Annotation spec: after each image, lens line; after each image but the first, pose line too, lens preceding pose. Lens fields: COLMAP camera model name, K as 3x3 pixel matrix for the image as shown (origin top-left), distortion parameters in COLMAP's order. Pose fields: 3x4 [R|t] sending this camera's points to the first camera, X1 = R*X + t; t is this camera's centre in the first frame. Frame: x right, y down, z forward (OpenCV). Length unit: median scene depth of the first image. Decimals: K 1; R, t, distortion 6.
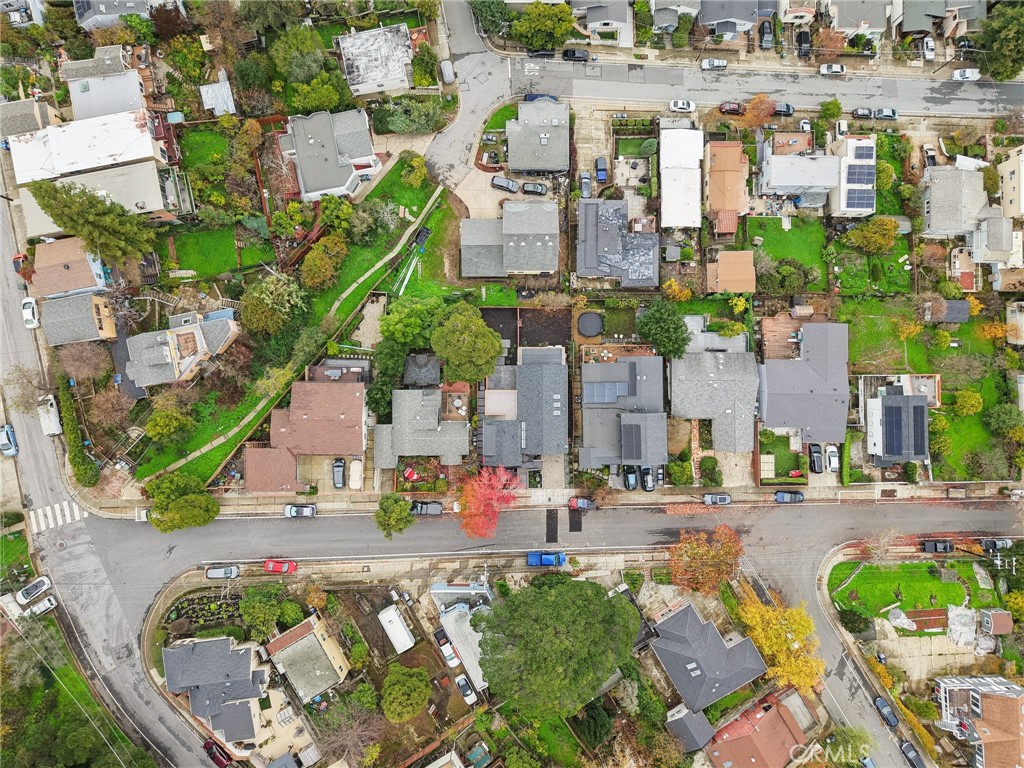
lens RADIAL K [[708.6, 0, 512.3], [0, 708.6, 384.3], [0, 0, 1]] dist [0.018671, -0.018381]
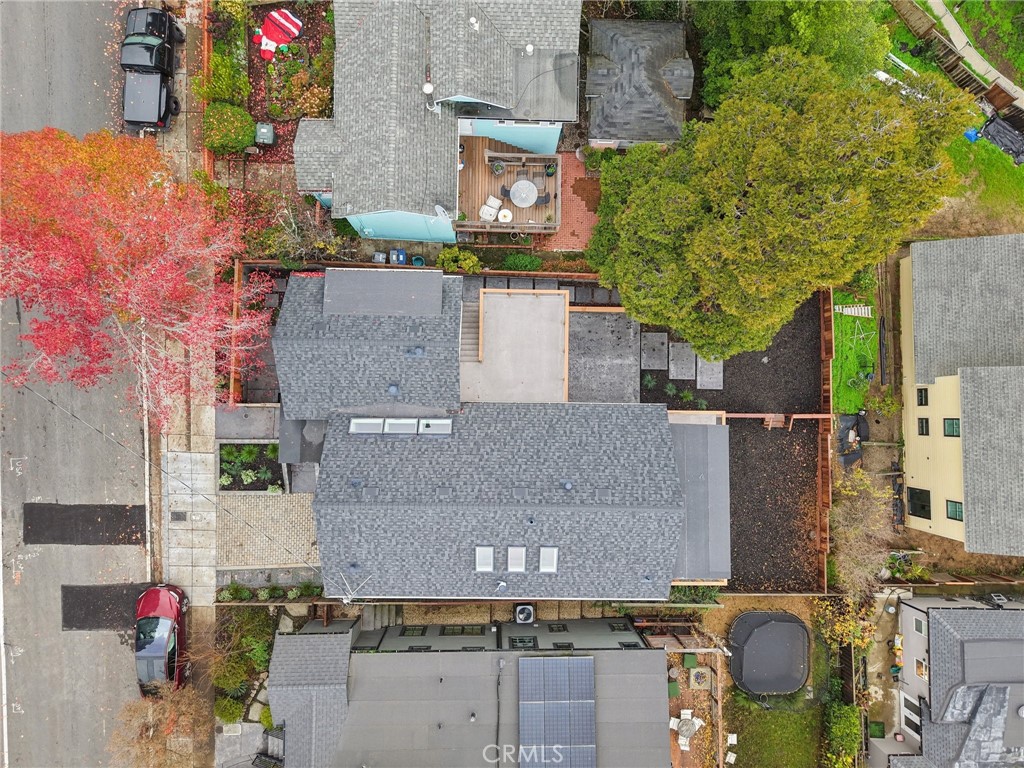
lens RADIAL K [[708.6, 0, 511.4], [0, 708.6, 382.9], [0, 0, 1]] dist [0.018671, -0.018381]
pose [[-0.015030, 0.999360, -0.032448, 0.006001], [-0.999885, -0.014954, 0.002593, 0.029065], [0.002106, 0.032483, 0.999470, 0.713959]]
